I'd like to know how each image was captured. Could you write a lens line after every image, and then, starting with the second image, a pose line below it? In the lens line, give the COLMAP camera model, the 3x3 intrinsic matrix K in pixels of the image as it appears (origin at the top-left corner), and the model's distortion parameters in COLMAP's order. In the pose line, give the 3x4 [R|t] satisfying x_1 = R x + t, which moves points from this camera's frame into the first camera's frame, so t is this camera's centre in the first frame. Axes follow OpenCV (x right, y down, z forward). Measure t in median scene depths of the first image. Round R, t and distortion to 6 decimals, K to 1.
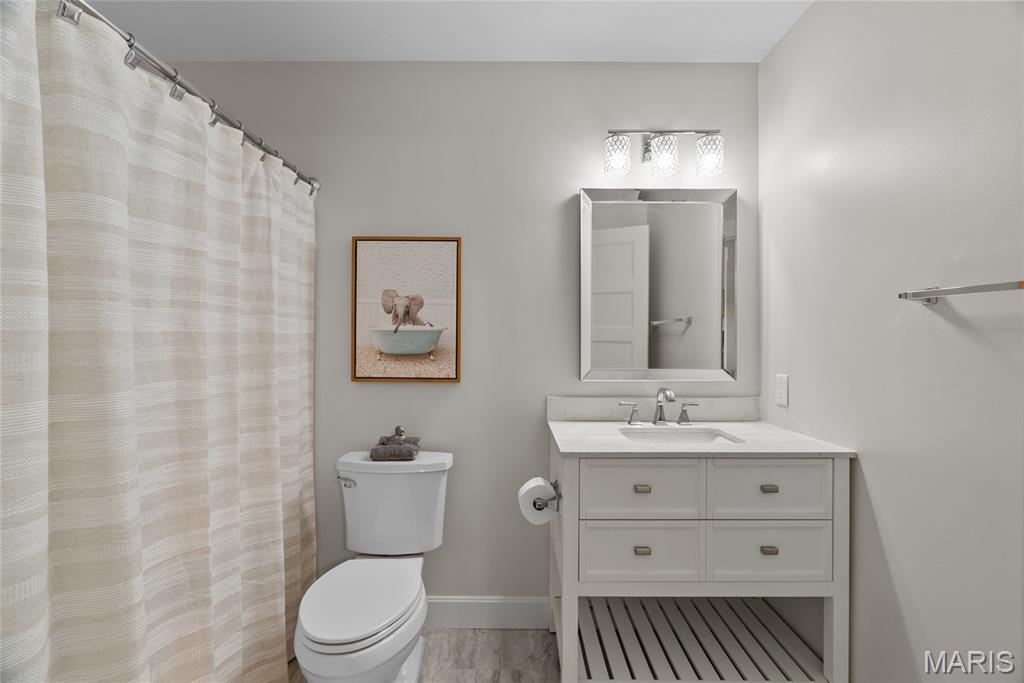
lens RADIAL K [[471.9, 0, 525.6], [0, 471.9, 343.4], [0, 0, 1]] dist [-0.008094, 0.004728]
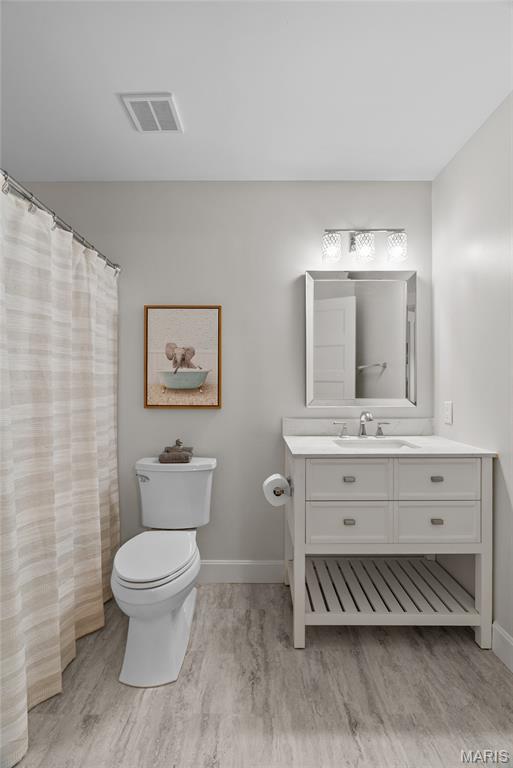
lens RADIAL K [[353.9, 0, 265.2], [0, 353.9, 387.4], [0, 0, 1]] dist [-0.008094, 0.004728]
pose [[0.999989, -0.004492, 0.001508, -0.009985], [0.004483, 0.999970, 0.006279, 0.017041], [-0.001537, -0.006273, 0.999979, -0.077417]]
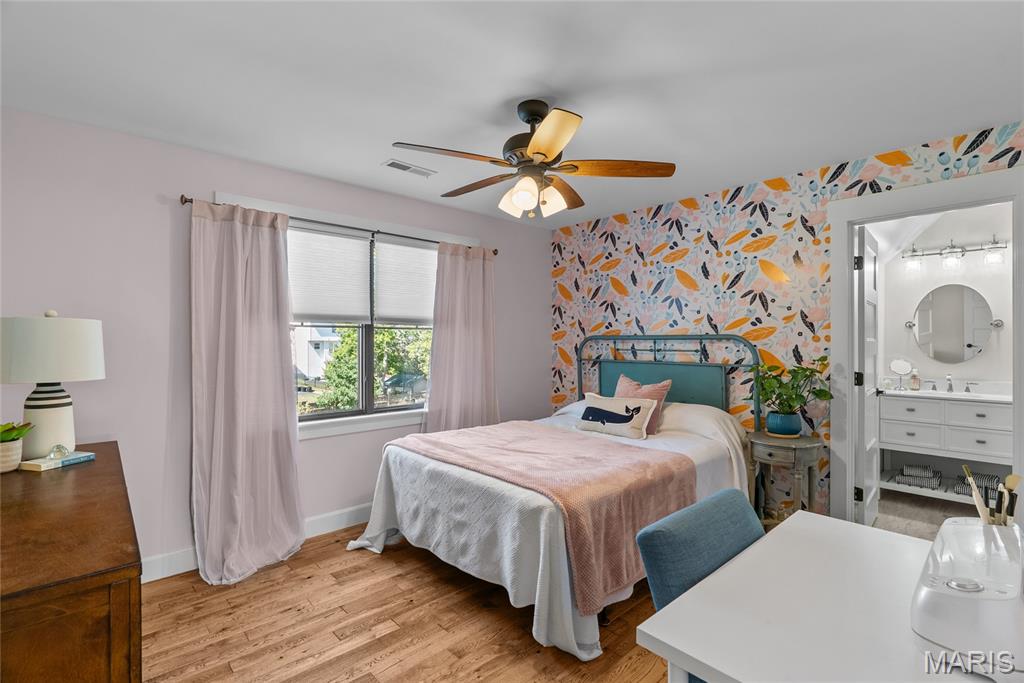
lens RADIAL K [[471.9, 0, 514.4], [0, 471.9, 342.3], [0, 0, 1]] dist [-0.008094, 0.004728]
pose [[0.685590, -0.001220, -0.727987, 0.584328], [-0.002015, 0.999992, -0.003573, -0.039449], [0.727985, 0.003917, 0.685582, -2.138696]]
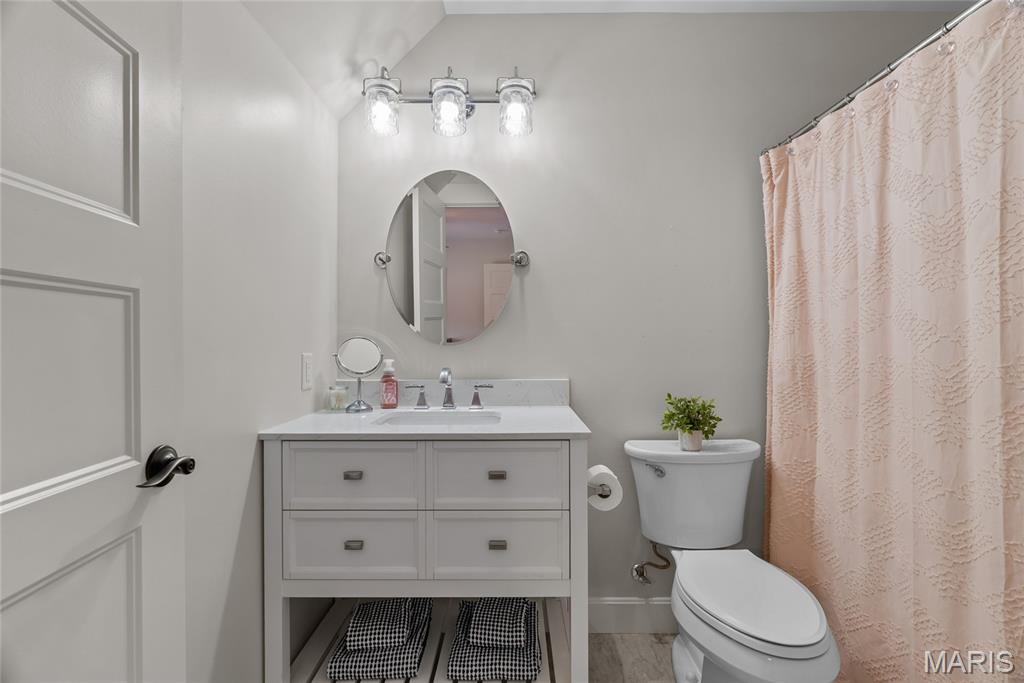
lens RADIAL K [[471.9, 0, 512.5], [0, 471.9, 340.1], [0, 0, 1]] dist [-0.008094, 0.004728]
pose [[0.999991, -0.004189, 0.000155, 0.507430], [0.004189, 0.999990, -0.001499, 0.051740], [-0.000149, 0.001499, 0.999999, 0.102951]]
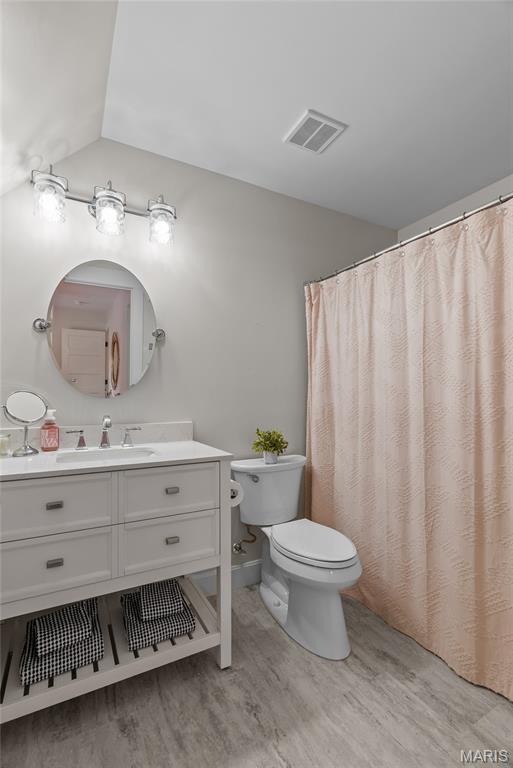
lens RADIAL K [[353.9, 0, 261.4], [0, 353.9, 391.3], [0, 0, 1]] dist [-0.008094, 0.004728]
pose [[0.876026, 0.004517, 0.482242, 0.251874], [-0.000732, 0.999967, -0.008036, 0.050042], [-0.482263, 0.006686, 0.876001, 0.061148]]
